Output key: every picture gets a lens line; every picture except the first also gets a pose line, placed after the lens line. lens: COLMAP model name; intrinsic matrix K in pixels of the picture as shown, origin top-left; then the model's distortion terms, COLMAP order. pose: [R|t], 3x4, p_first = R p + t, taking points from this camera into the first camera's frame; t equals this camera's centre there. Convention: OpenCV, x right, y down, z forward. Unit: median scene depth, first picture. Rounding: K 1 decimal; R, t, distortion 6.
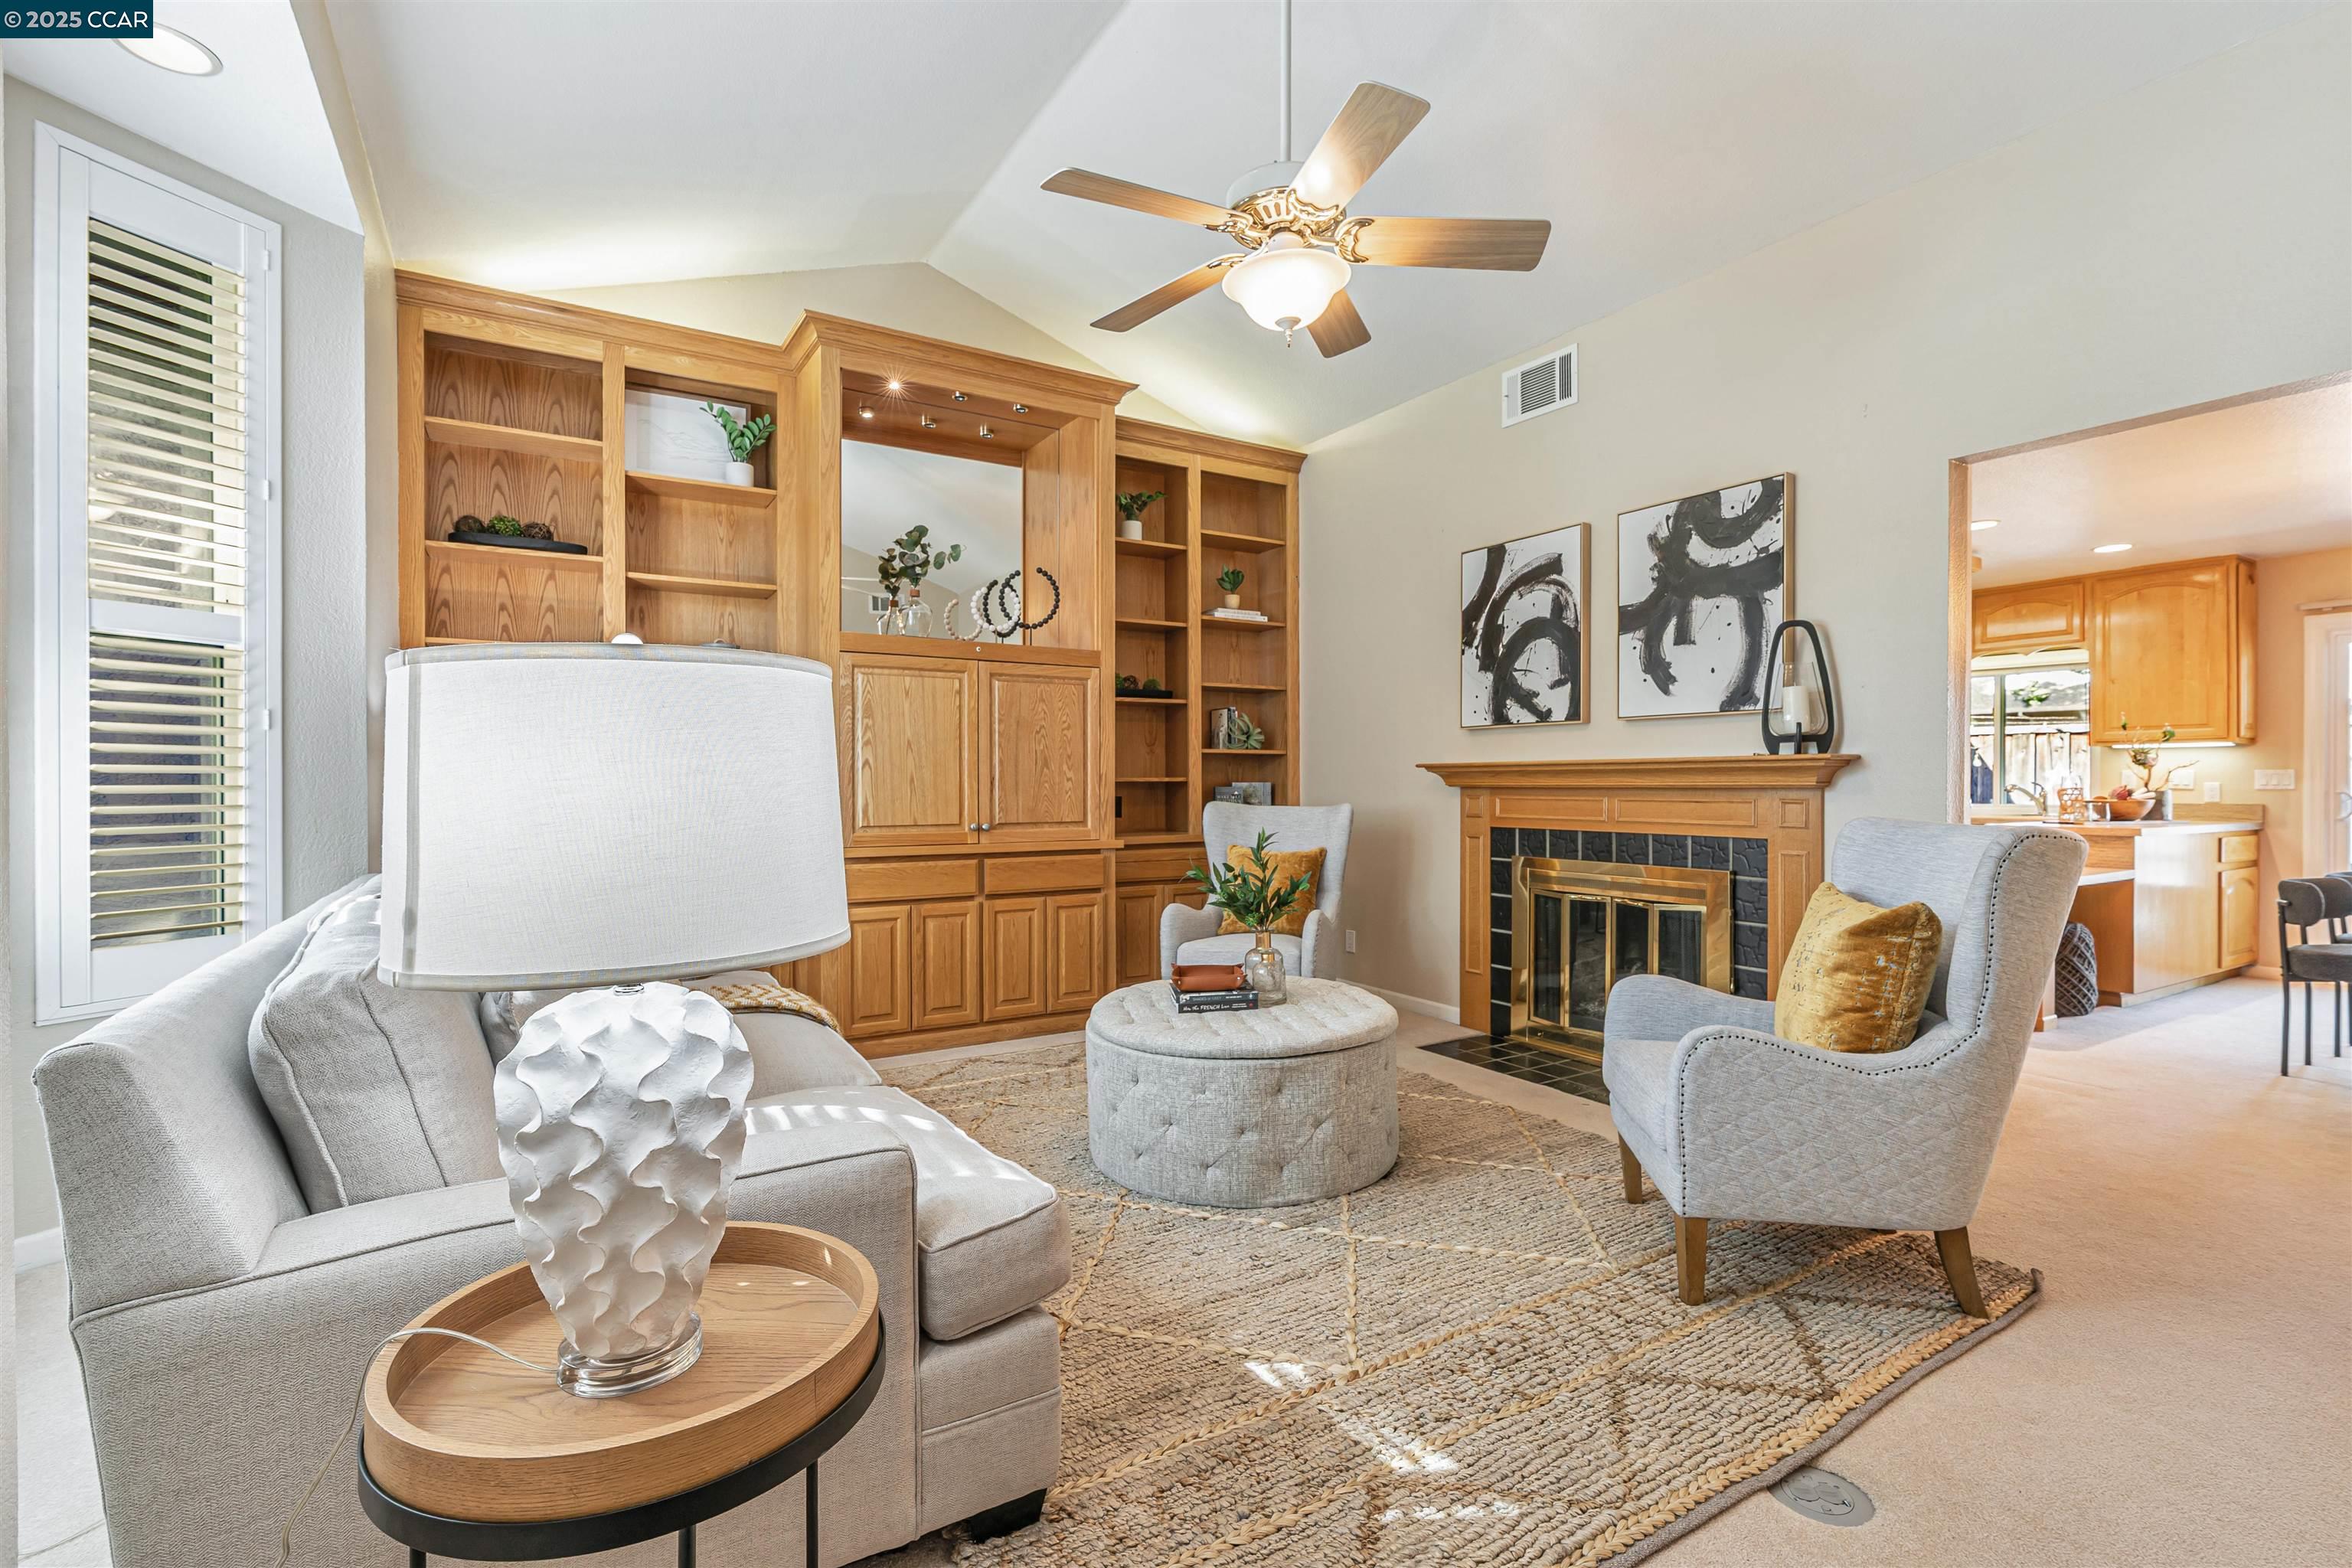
lens RADIAL K [[1063.3, 0, 1184.5], [0, 1063.3, 786.7], [0, 0, 1]] dist [-0.002549, 0.000256]
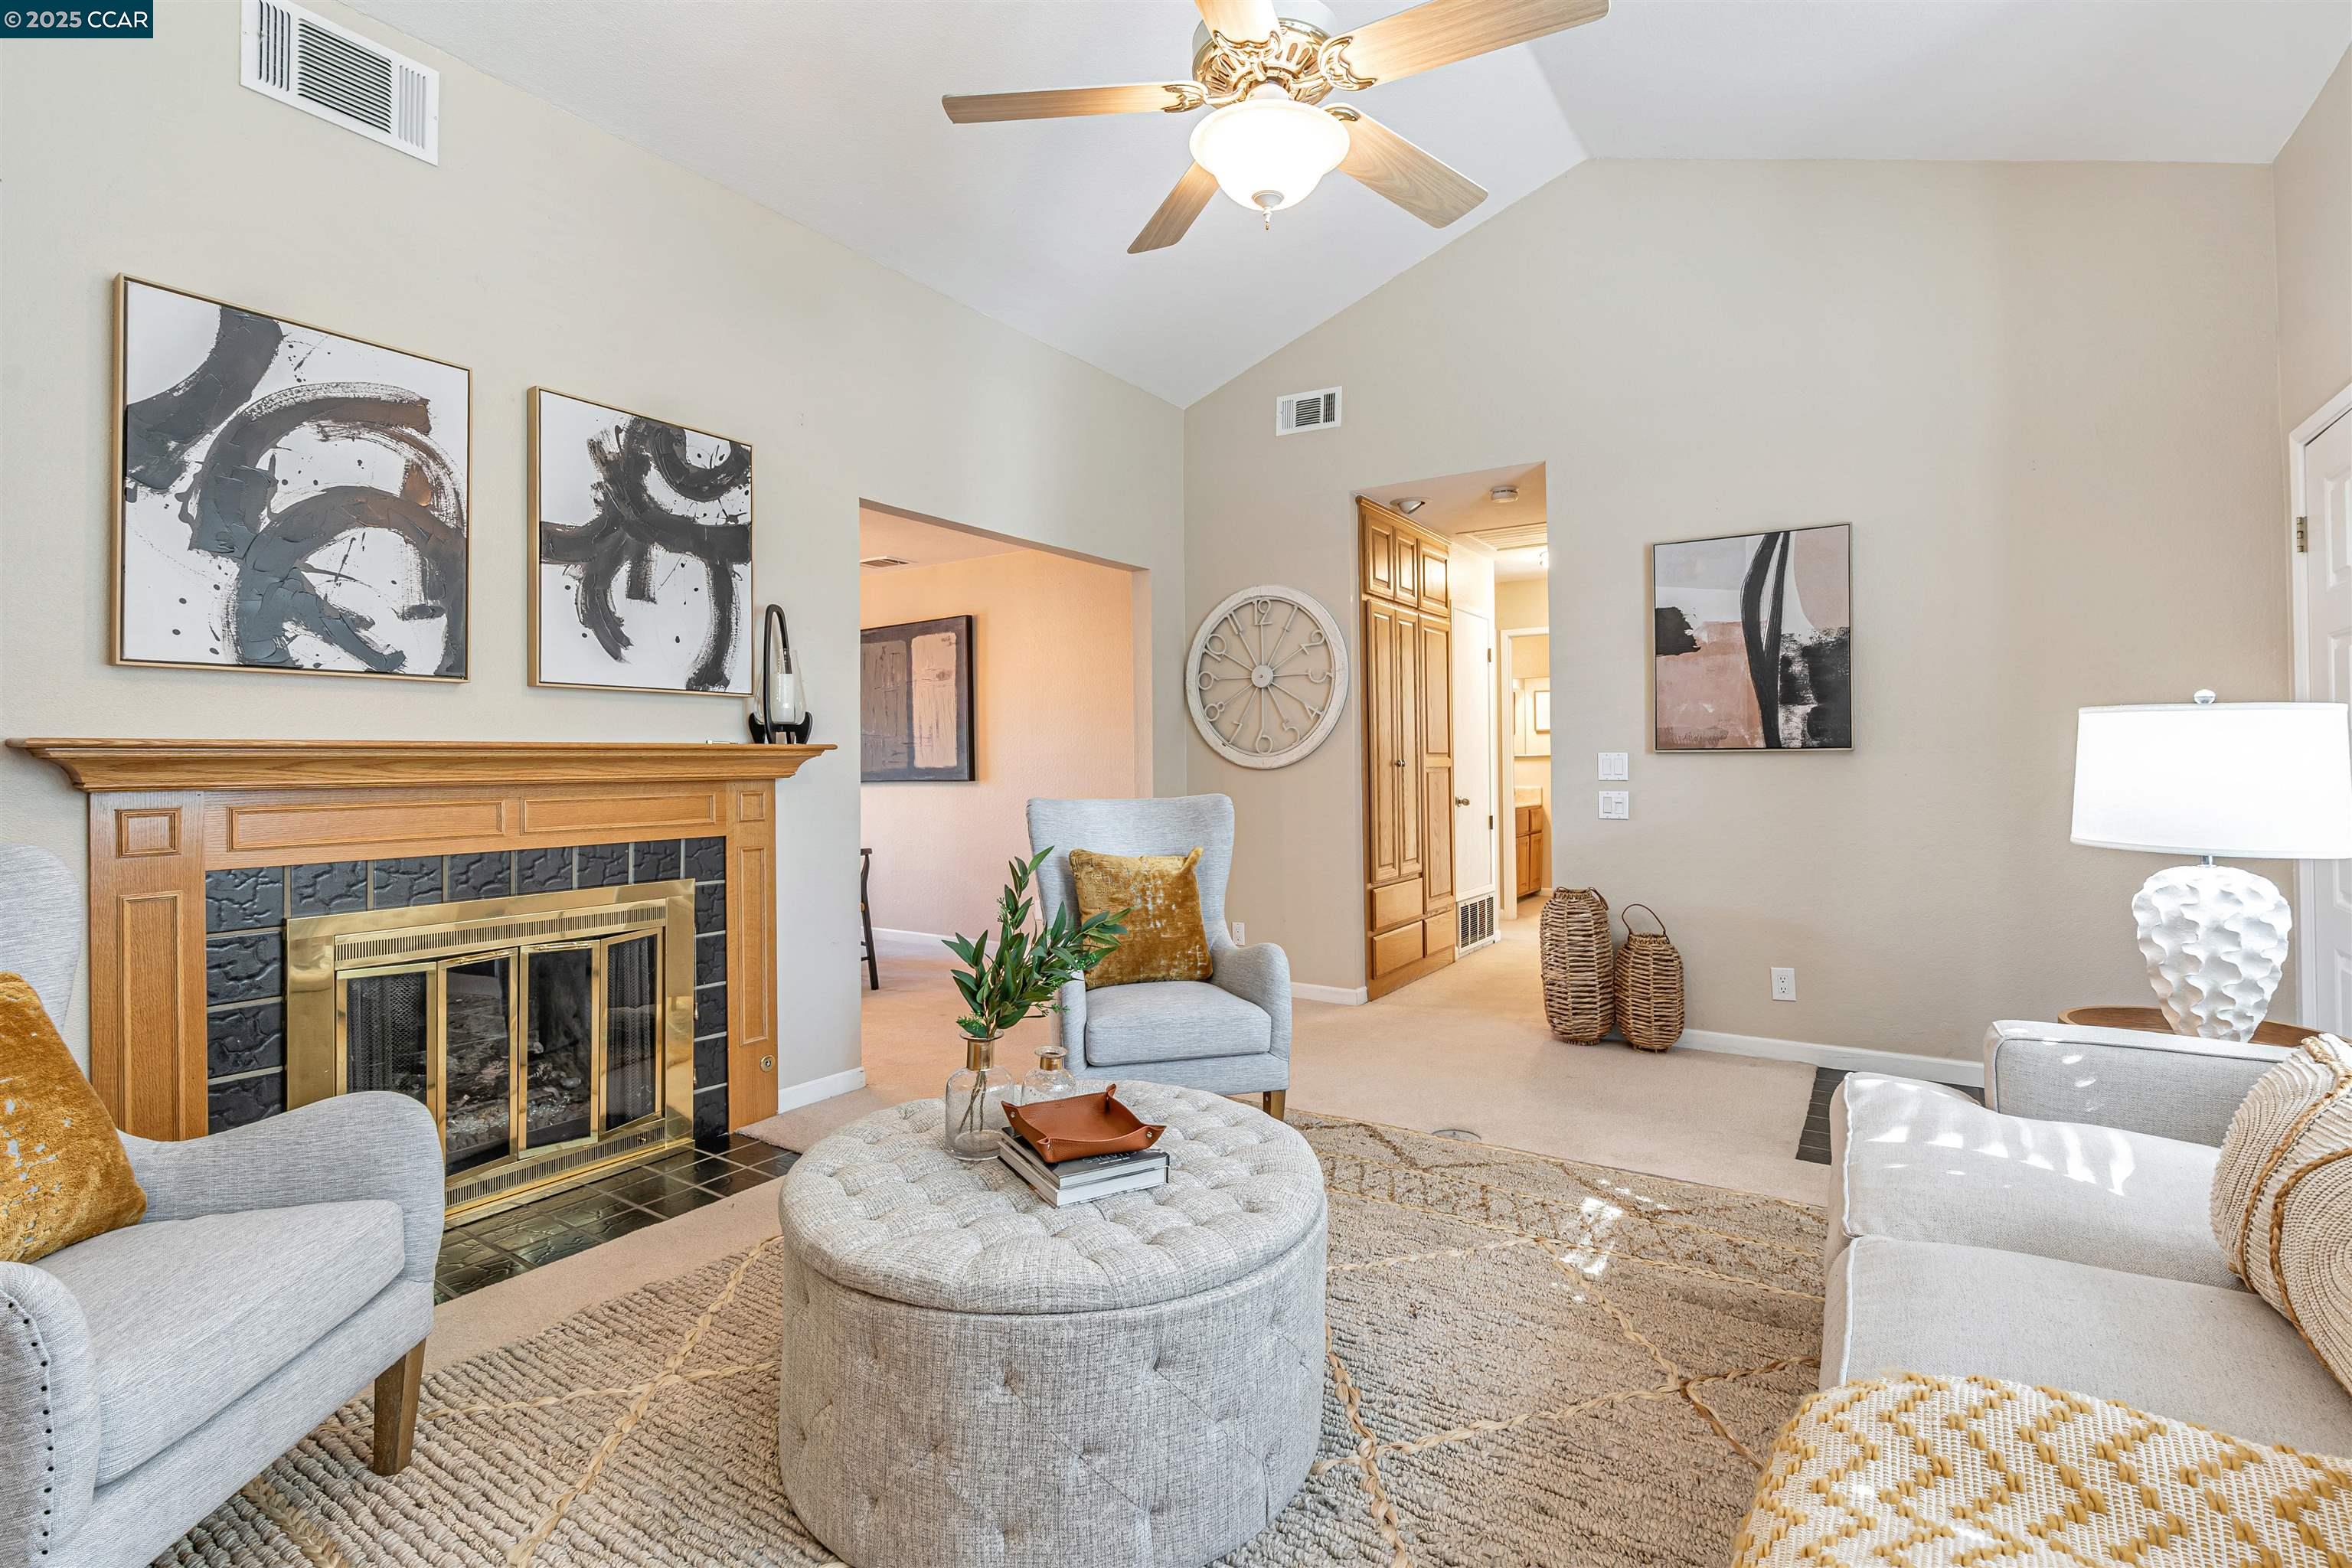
lens RADIAL K [[1070.4, 0, 1180.9], [0, 1070.4, 753.0], [0, 0, 1]] dist [-0.001138, -0.000160]
pose [[-0.411052, 0.013986, 0.911505, -0.376865], [0.013272, 0.999868, -0.009356, -0.006578], [-0.911515, 0.008252, -0.411183, 0.867460]]
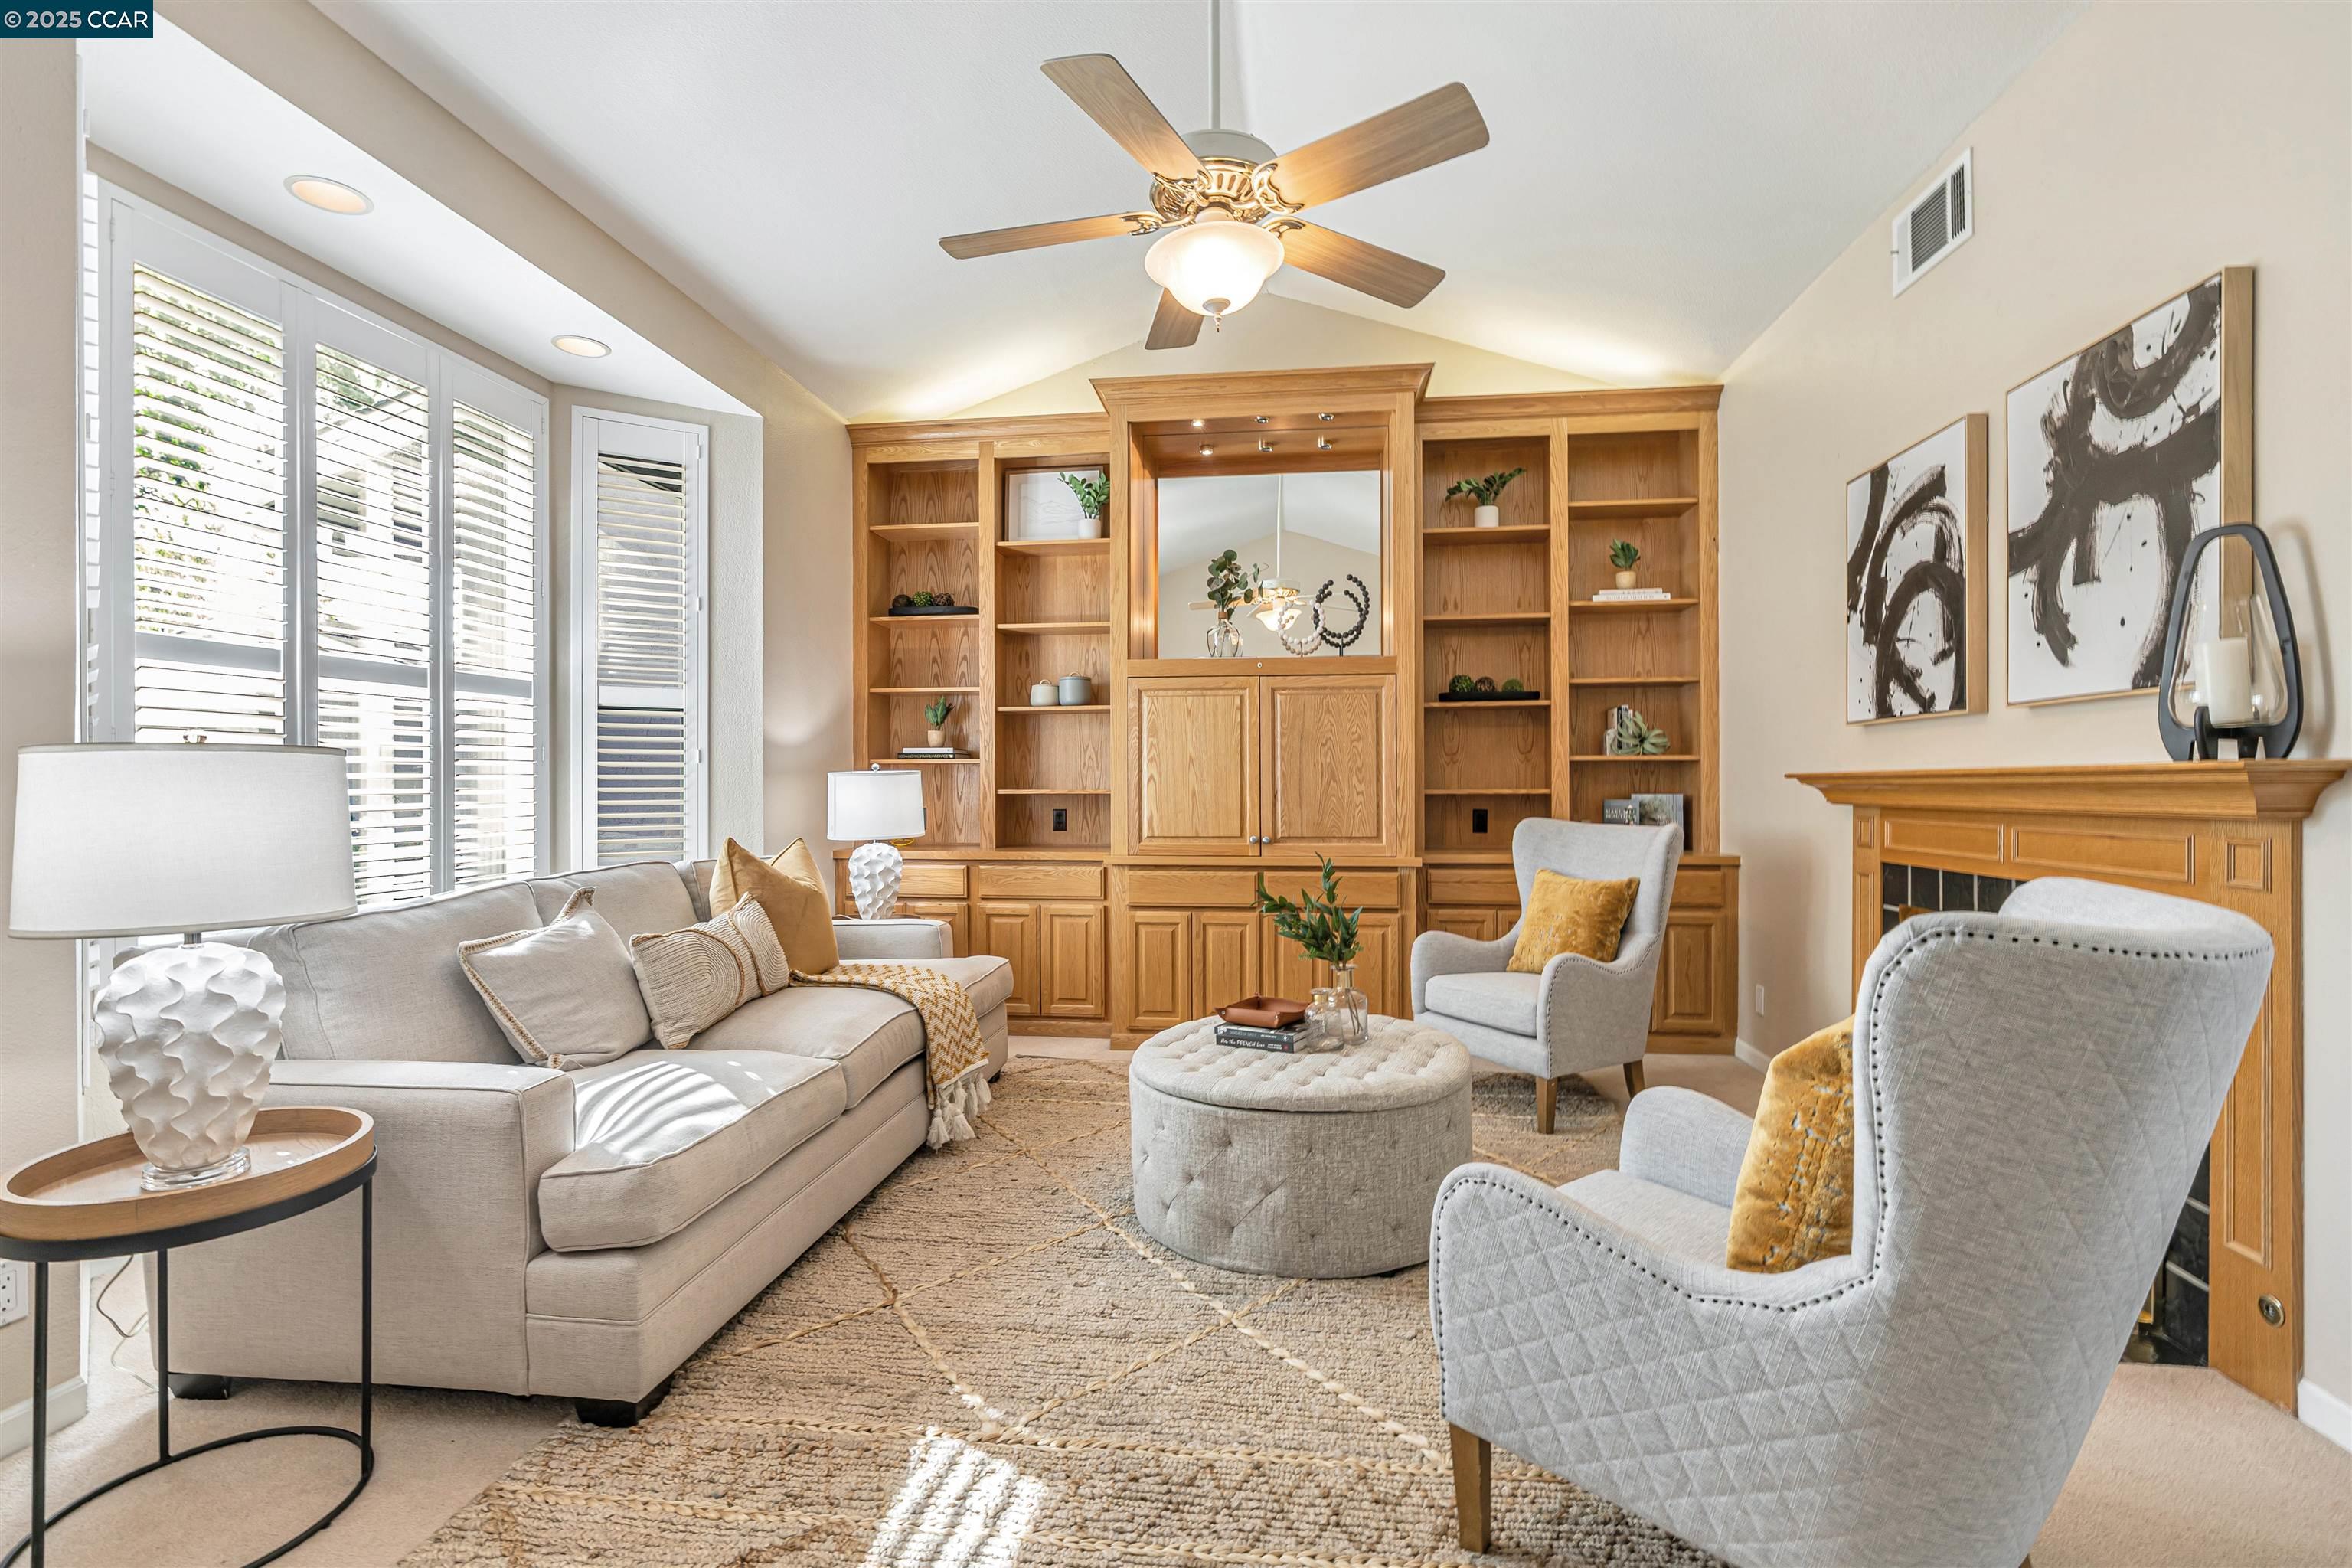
lens RADIAL K [[1063.3, 0, 1184.5], [0, 1063.3, 786.7], [0, 0, 1]] dist [-0.002549, 0.000256]
pose [[0.779713, 0.000558, -0.626137, 0.403796], [-0.001428, 0.999999, -0.000887, -0.012385], [0.626136, 0.001586, 0.779712, 0.167999]]
